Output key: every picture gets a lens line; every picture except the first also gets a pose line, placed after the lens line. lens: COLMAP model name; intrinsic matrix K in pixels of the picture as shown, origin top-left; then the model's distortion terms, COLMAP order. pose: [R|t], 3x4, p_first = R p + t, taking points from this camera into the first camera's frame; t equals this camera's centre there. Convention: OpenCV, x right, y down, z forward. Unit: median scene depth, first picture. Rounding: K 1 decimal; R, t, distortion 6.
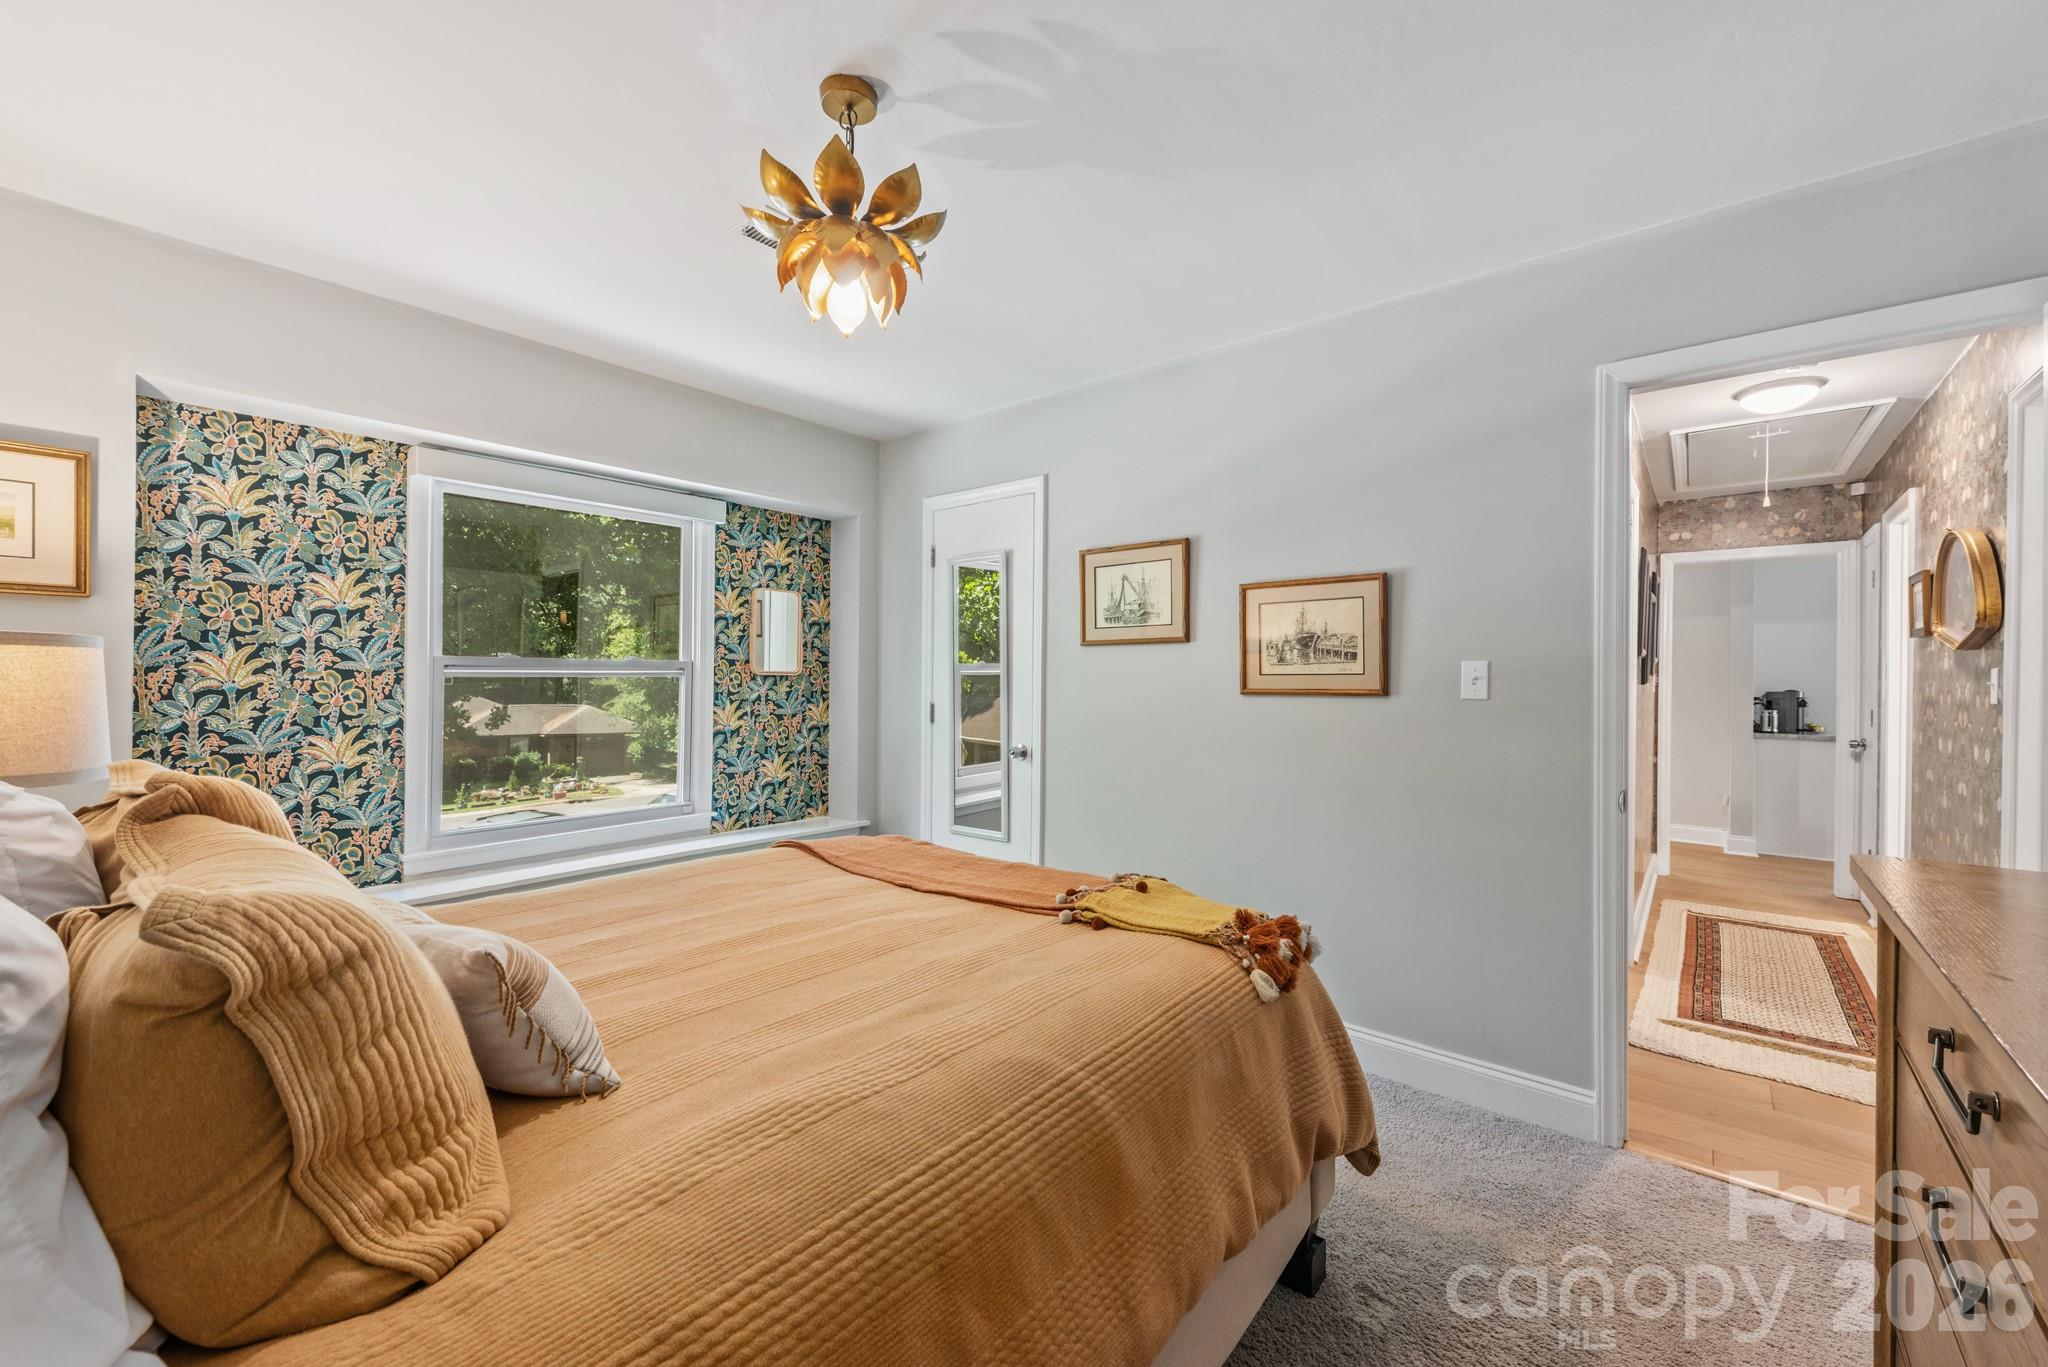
lens RADIAL K [[801.3, 0, 1019.7], [0, 801.3, 677.0], [0, 0, 1]] dist [0.006267, -0.000677]
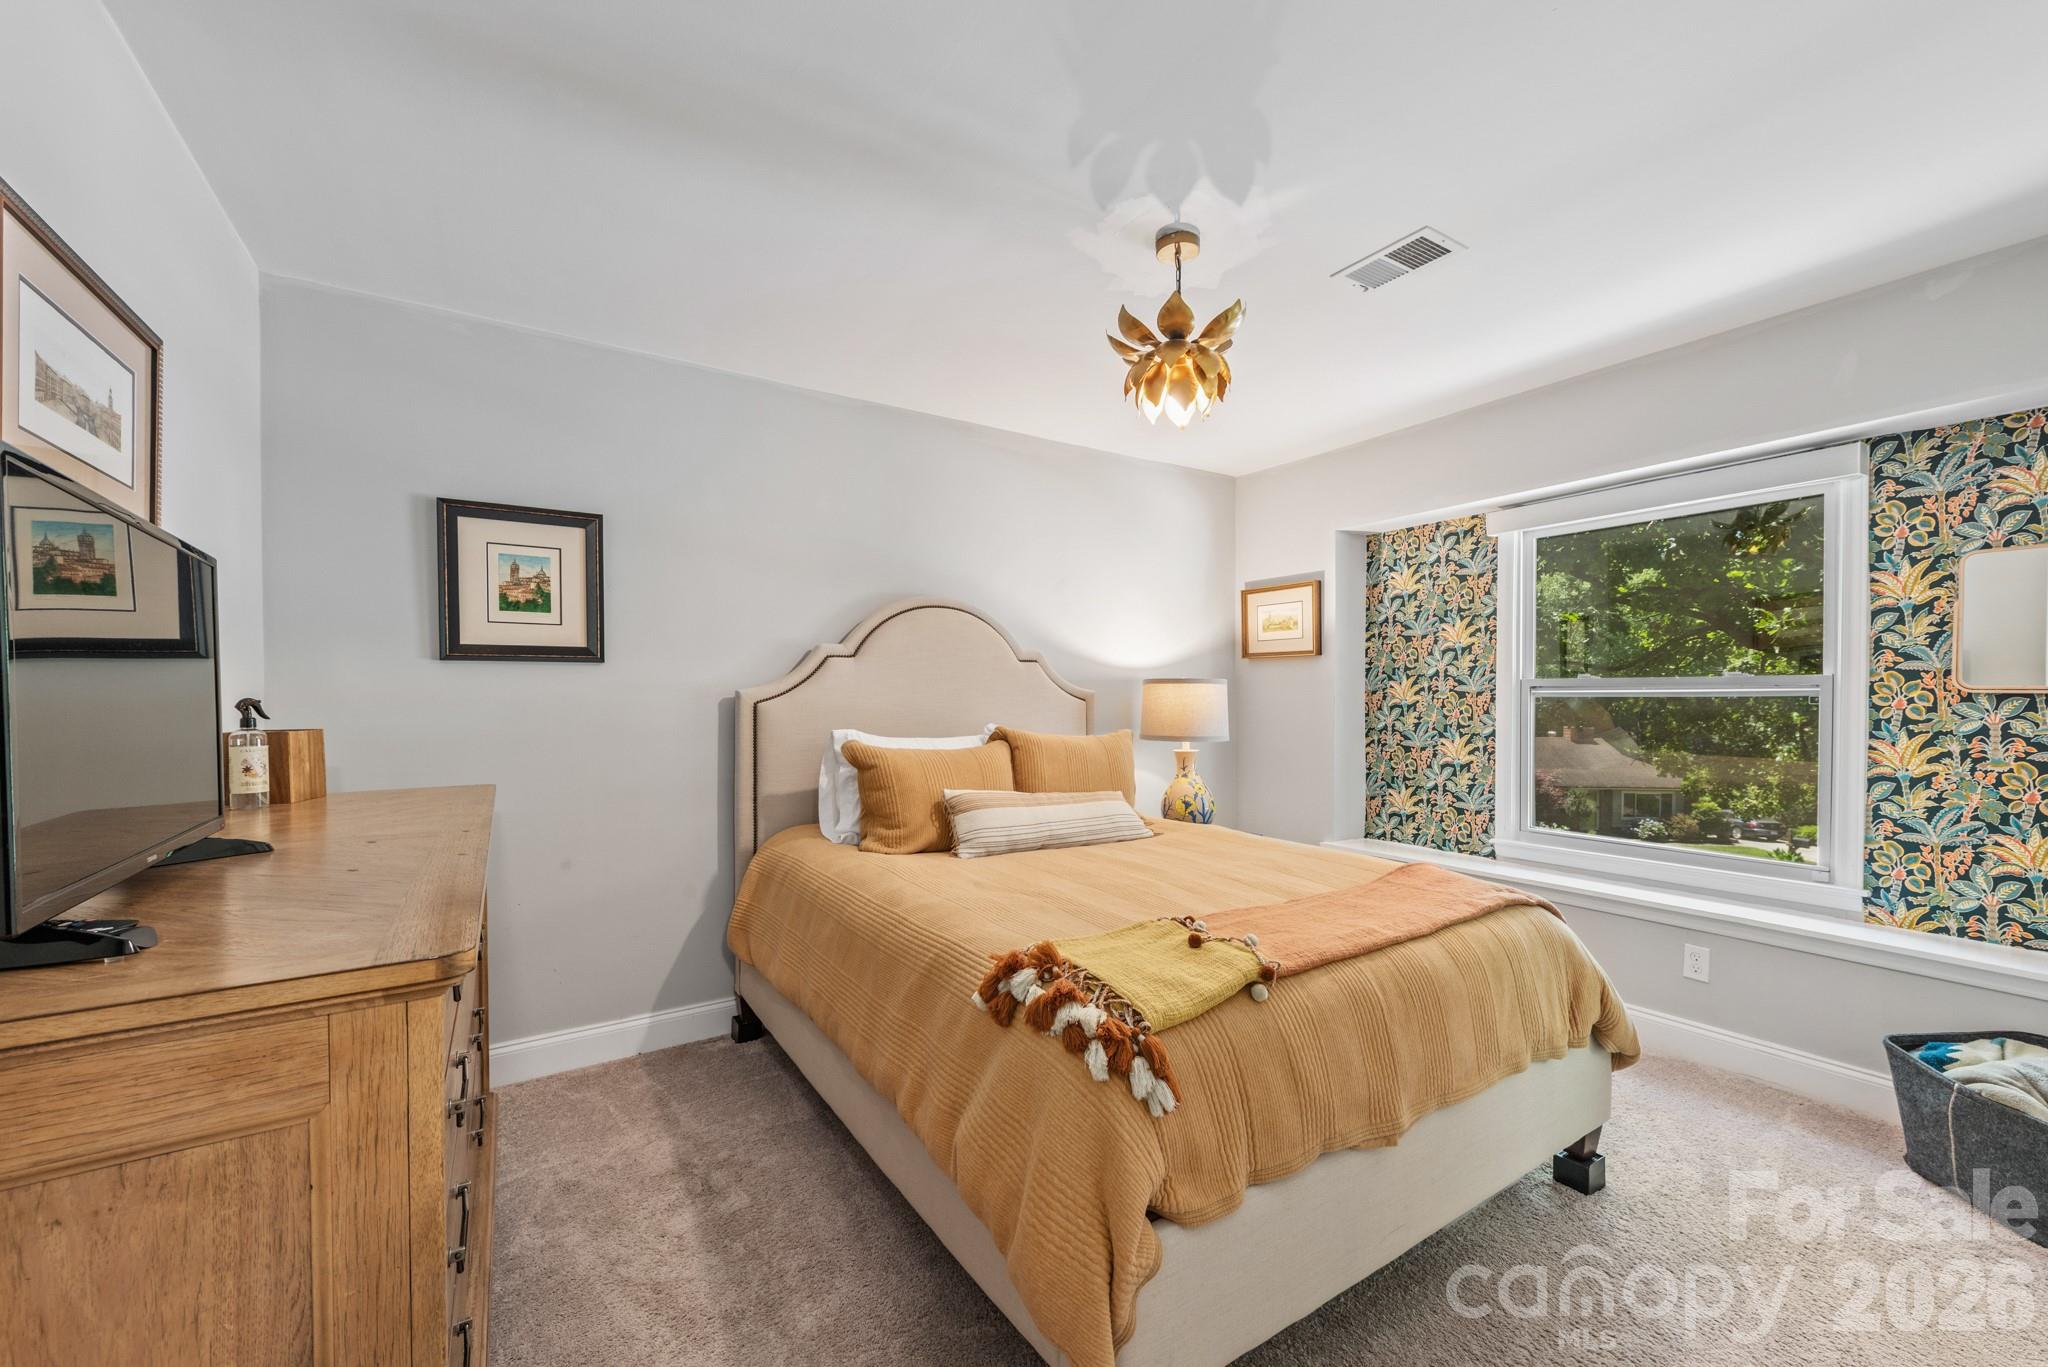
lens RADIAL K [[801.3, 0, 1024.2], [0, 801.3, 699.5], [0, 0, 1]] dist [0.006267, -0.000677]
pose [[-0.294504, 0.003299, -0.955645, 0.597614], [0.000537, 0.999994, 0.003286, -0.000418], [0.955650, 0.000455, -0.294504, 0.608913]]
